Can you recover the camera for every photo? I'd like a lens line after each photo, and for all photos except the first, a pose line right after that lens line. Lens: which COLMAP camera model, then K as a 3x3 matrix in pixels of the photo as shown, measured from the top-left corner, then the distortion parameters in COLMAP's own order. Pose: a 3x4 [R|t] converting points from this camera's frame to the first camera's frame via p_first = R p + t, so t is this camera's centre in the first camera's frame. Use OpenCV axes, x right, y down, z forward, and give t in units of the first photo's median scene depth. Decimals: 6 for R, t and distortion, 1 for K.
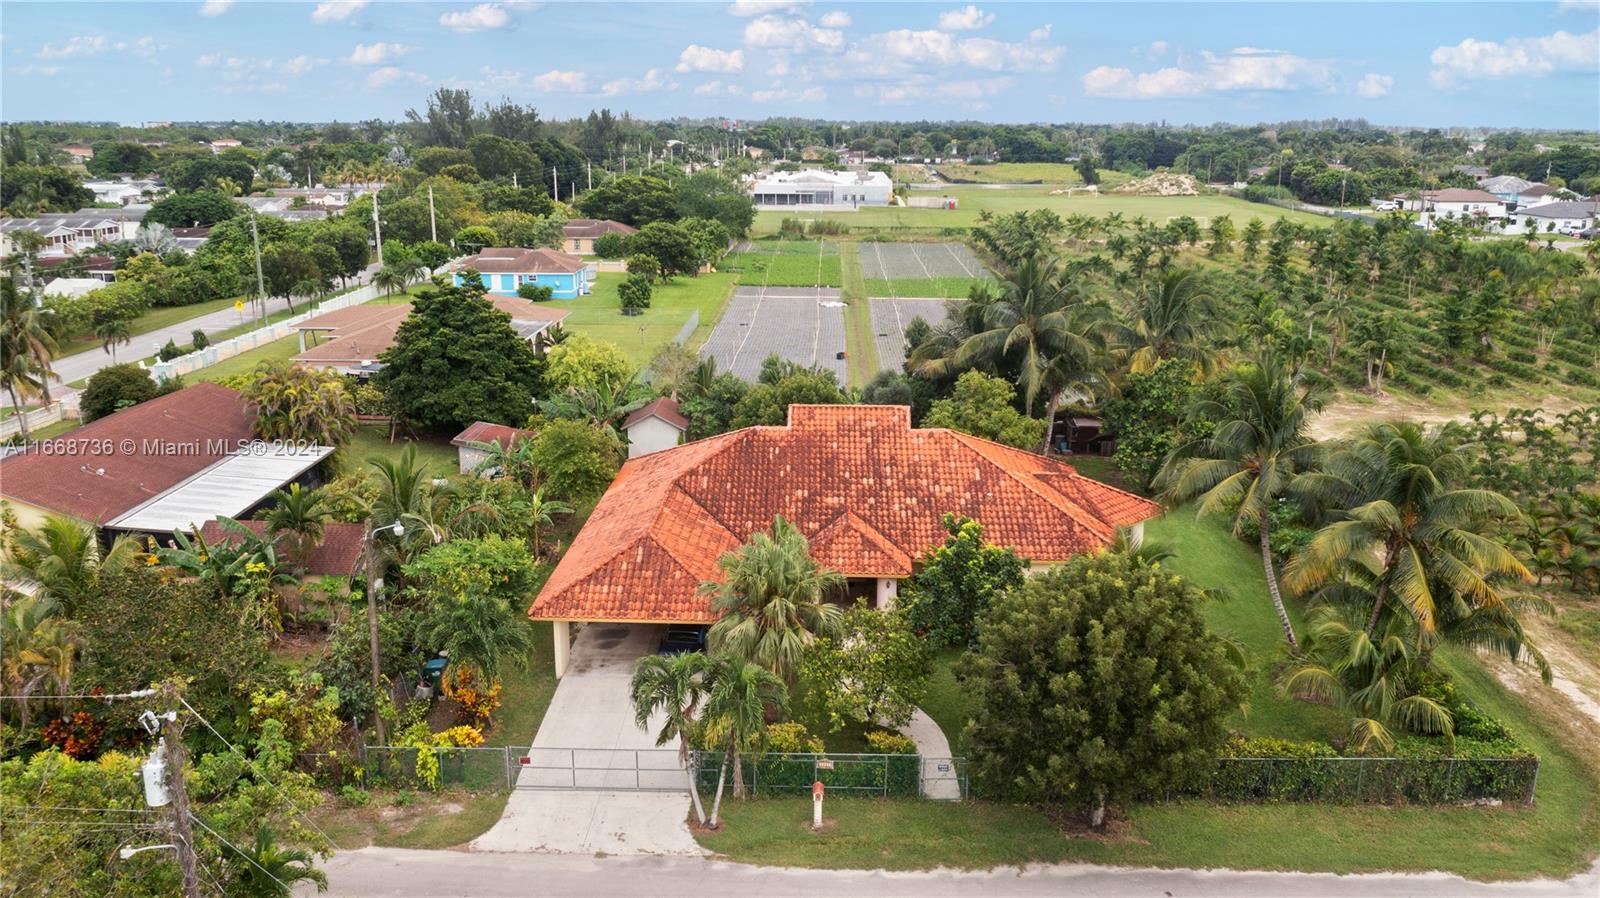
lens RADIAL K [[1274.2, 0, 800.0], [0, 1274.2, 449.0], [0, 0, 1]] dist [-0.027729, 0.001449]
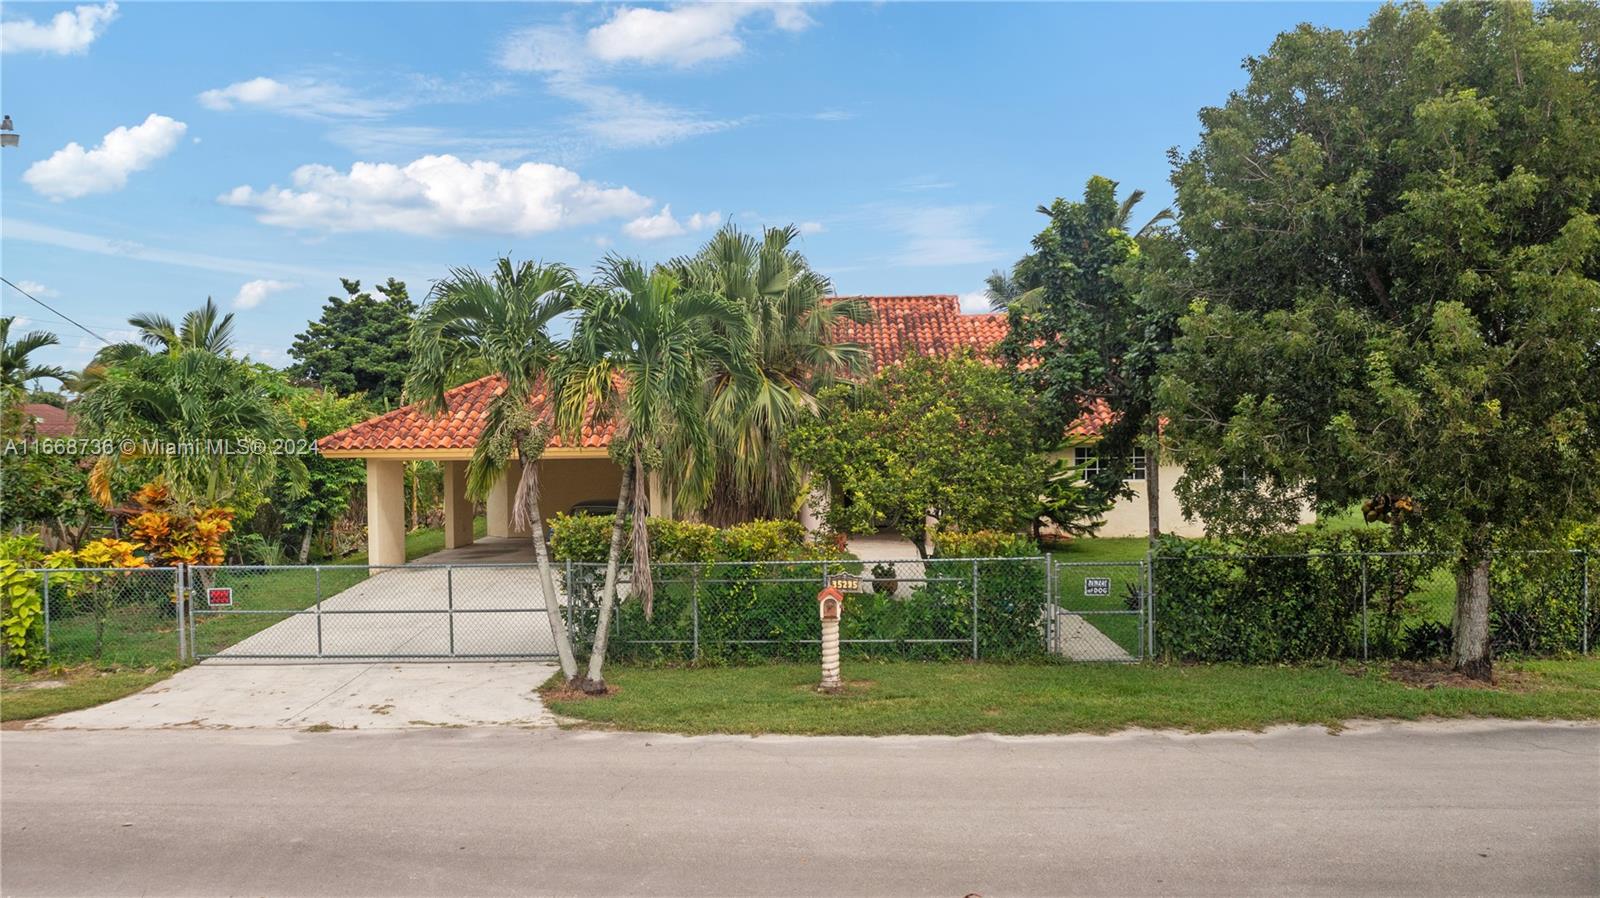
lens RADIAL K [[1238.4, 0, 800.0], [0, 1238.4, 449.0], [0, 0, 1]] dist [-0.024050, 0.009837]
pose [[0.999799, -0.017452, -0.009850, 0.006079], [0.014724, 0.973156, -0.229675, 0.218697], [0.013594, 0.229484, 0.973218, 0.390621]]
